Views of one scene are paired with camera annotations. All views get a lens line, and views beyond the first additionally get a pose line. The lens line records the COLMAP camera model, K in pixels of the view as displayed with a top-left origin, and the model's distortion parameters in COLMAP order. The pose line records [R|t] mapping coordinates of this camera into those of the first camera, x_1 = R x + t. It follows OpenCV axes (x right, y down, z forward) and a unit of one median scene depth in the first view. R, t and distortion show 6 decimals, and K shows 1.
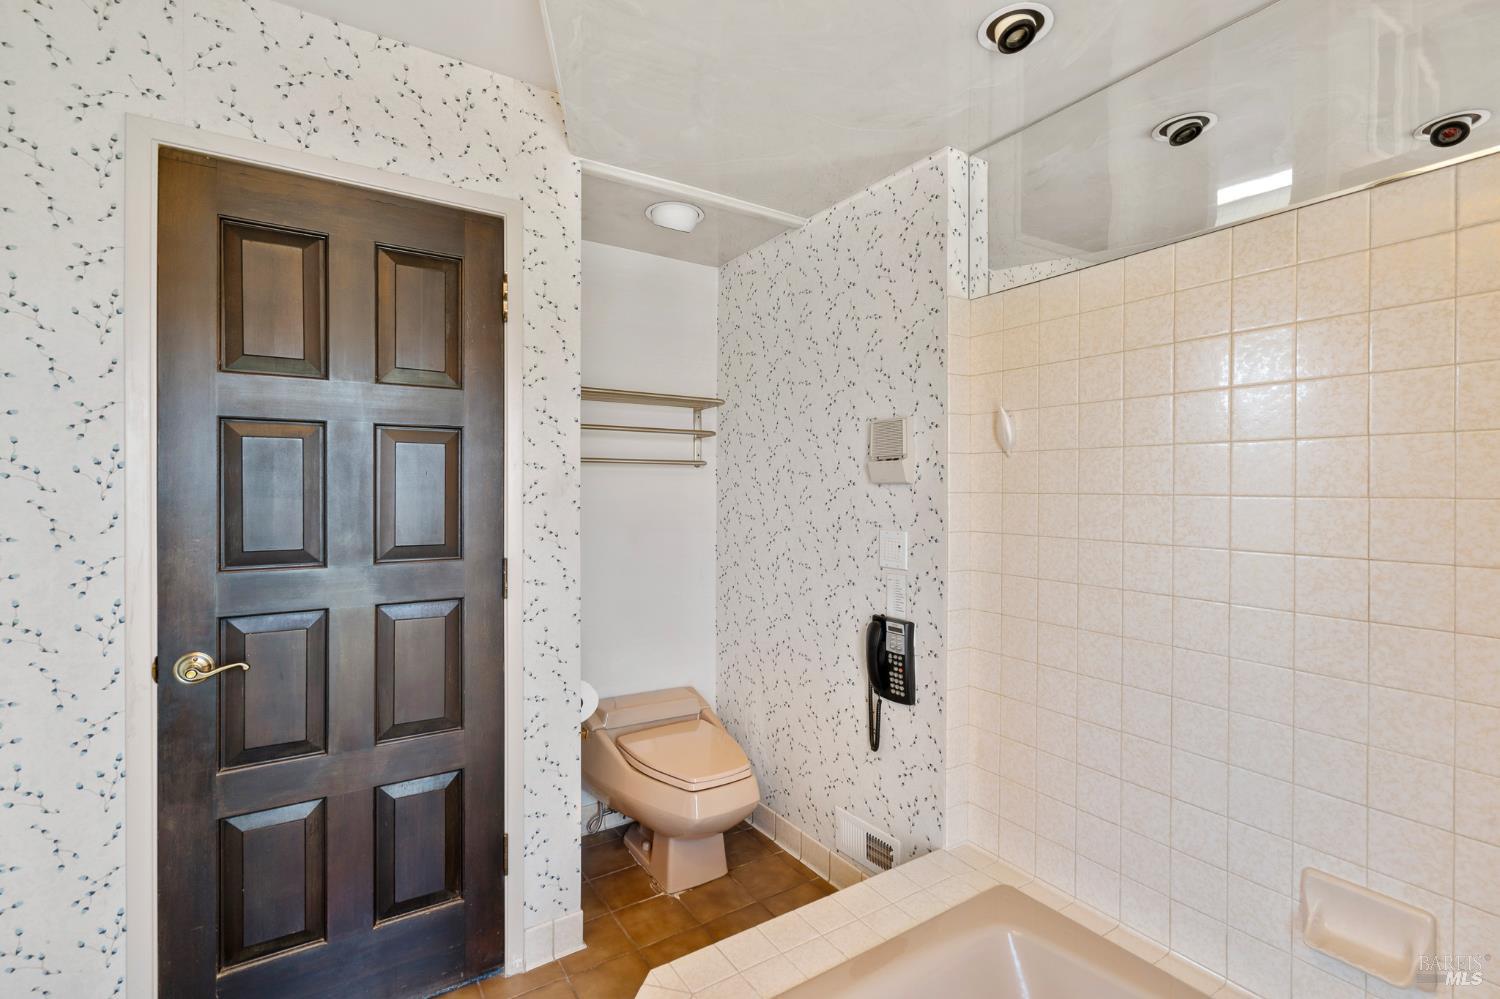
lens RADIAL K [[679.1, 0, 744.9], [0, 679.1, 490.4], [0, 0, 1]] dist [-0.008408, 0.004602]
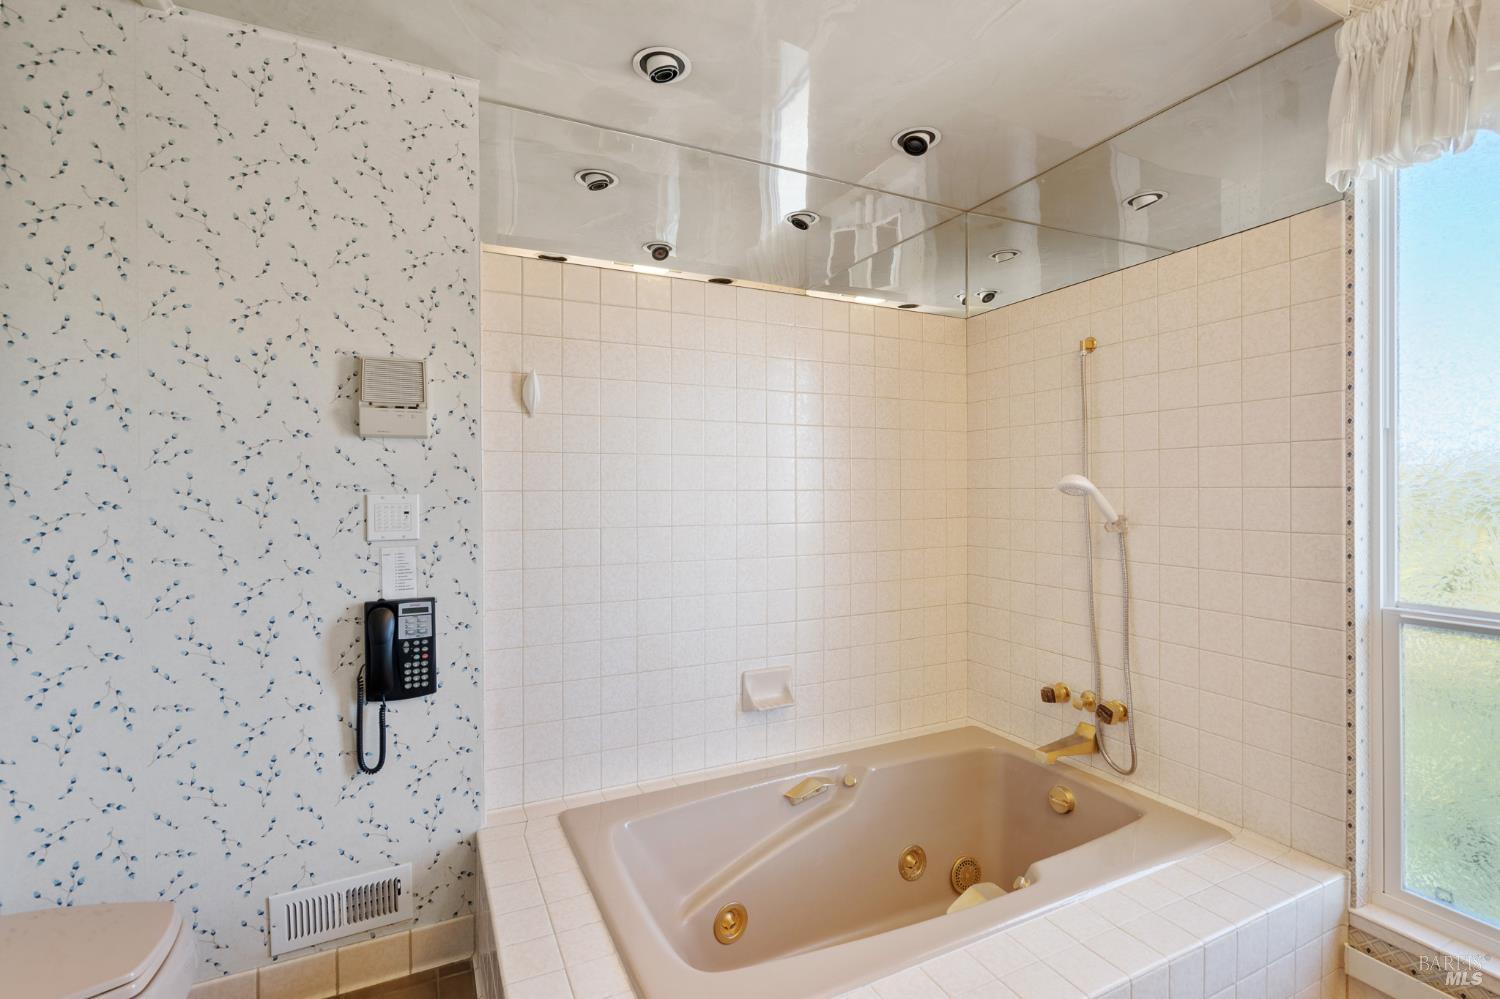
lens RADIAL K [[679.1, 0, 743.4], [0, 679.1, 499.2], [0, 0, 1]] dist [-0.008408, 0.004602]
pose [[0.134246, -0.012708, 0.990867, -0.542570], [0.008825, 0.999893, 0.011628, 0.059818], [-0.990909, 0.007183, 0.134344, 0.473868]]
